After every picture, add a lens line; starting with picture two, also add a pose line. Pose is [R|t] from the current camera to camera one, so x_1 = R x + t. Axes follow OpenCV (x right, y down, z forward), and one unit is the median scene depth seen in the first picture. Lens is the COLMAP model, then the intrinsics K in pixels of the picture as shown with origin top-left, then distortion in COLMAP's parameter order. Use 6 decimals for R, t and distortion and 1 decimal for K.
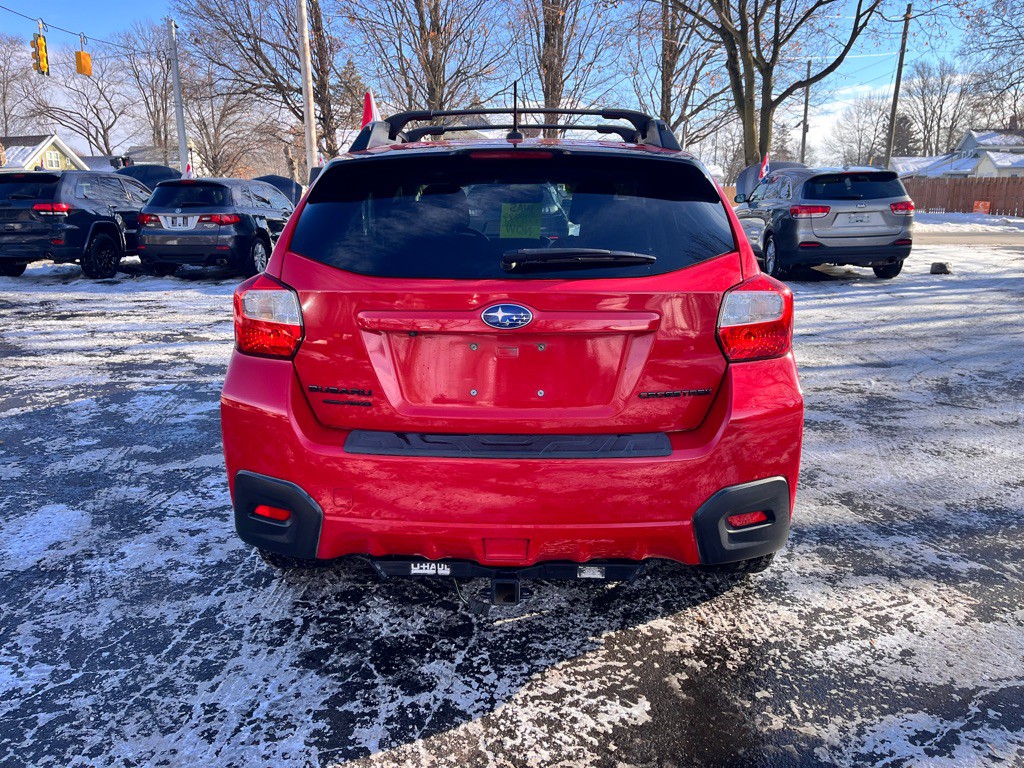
lens RADIAL K [[767.4, 0, 507.0], [0, 767.4, 368.5], [0, 0, 1]] dist [0.089062, -0.113968]
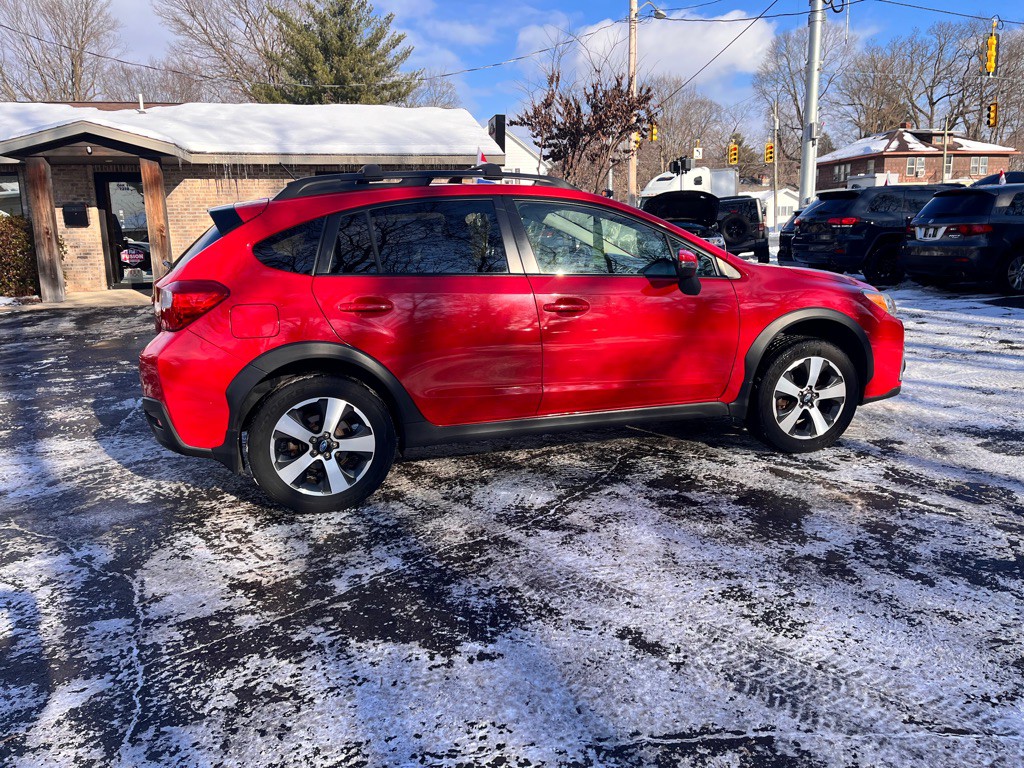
lens RADIAL K [[770.3, 0, 521.6], [0, 770.3, 368.7], [0, 0, 1]] dist [0.083904, -0.108858]
pose [[0.320334, 0.163025, -0.933171, 1.678648], [-0.169915, 0.978993, 0.112703, -0.195205], [0.931941, 0.122457, 0.341306, 0.893451]]
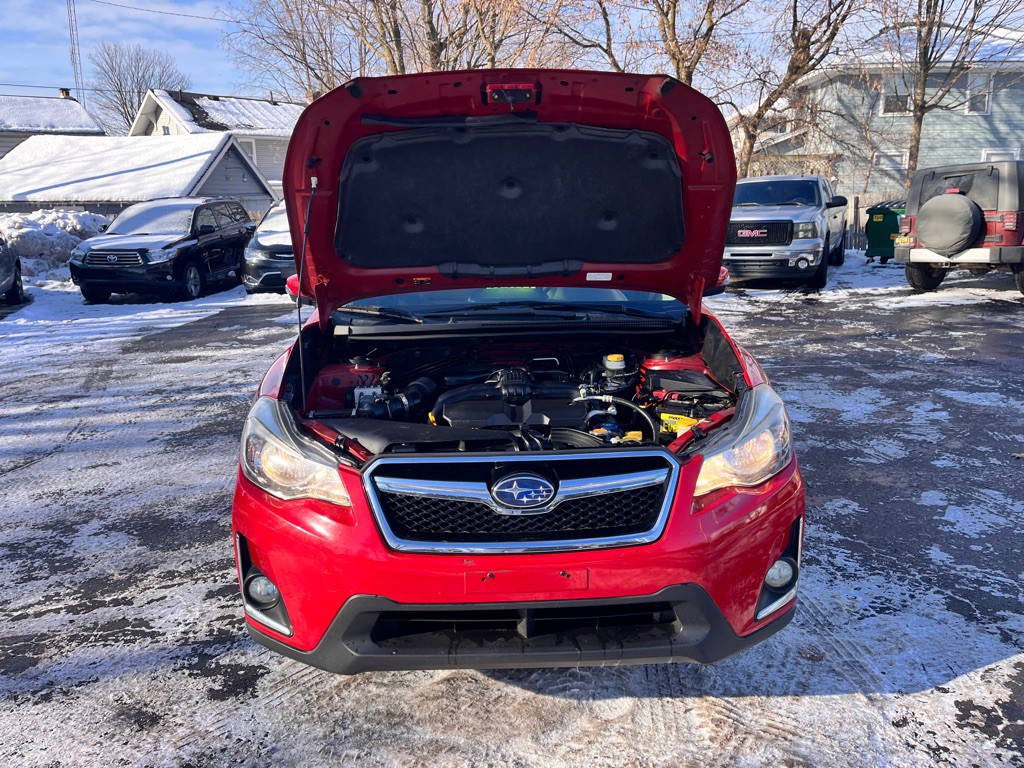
lens RADIAL K [[770.3, 0, 517.1], [0, 770.3, 367.6], [0, 0, 1]] dist [0.083904, -0.108858]
pose [[-0.997512, 0.032093, -0.062771, 0.104760], [0.003857, 0.913886, 0.405952, -0.684327], [0.070393, 0.404699, -0.911736, 2.924329]]
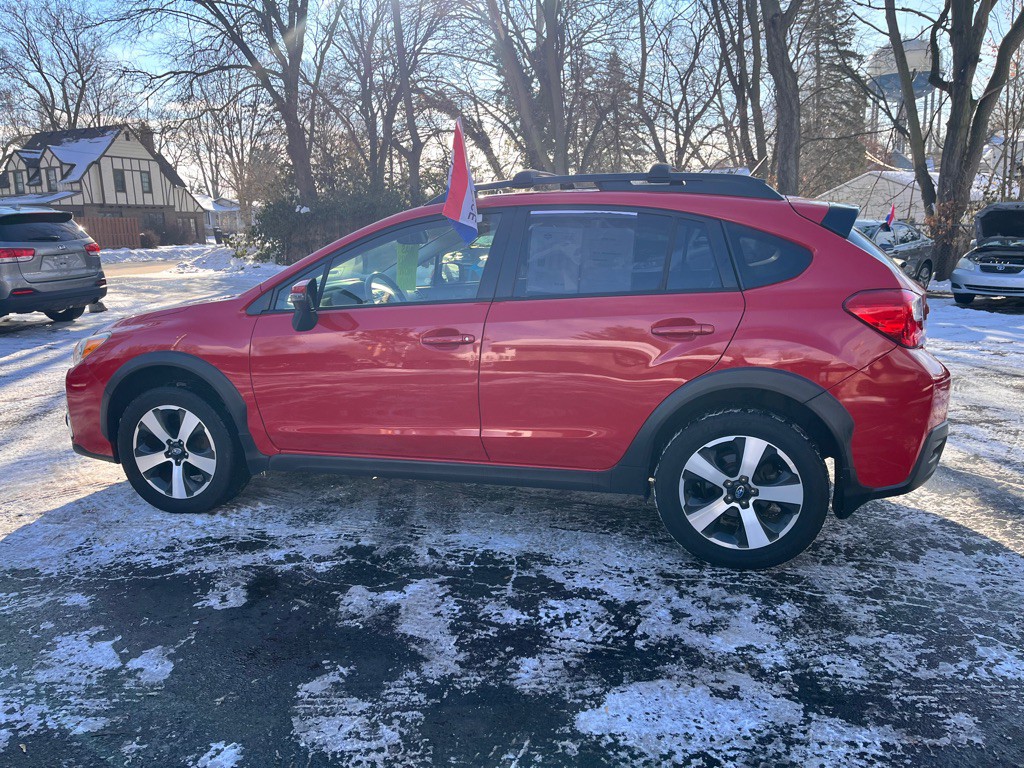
lens RADIAL K [[767.4, 0, 503.9], [0, 767.4, 382.4], [0, 0, 1]] dist [0.089062, -0.113968]
pose [[0.234738, -0.190261, 0.953257, -1.459075], [0.222584, 0.965123, 0.137818, -0.247948], [-0.946232, 0.179829, 0.268900, 1.065901]]
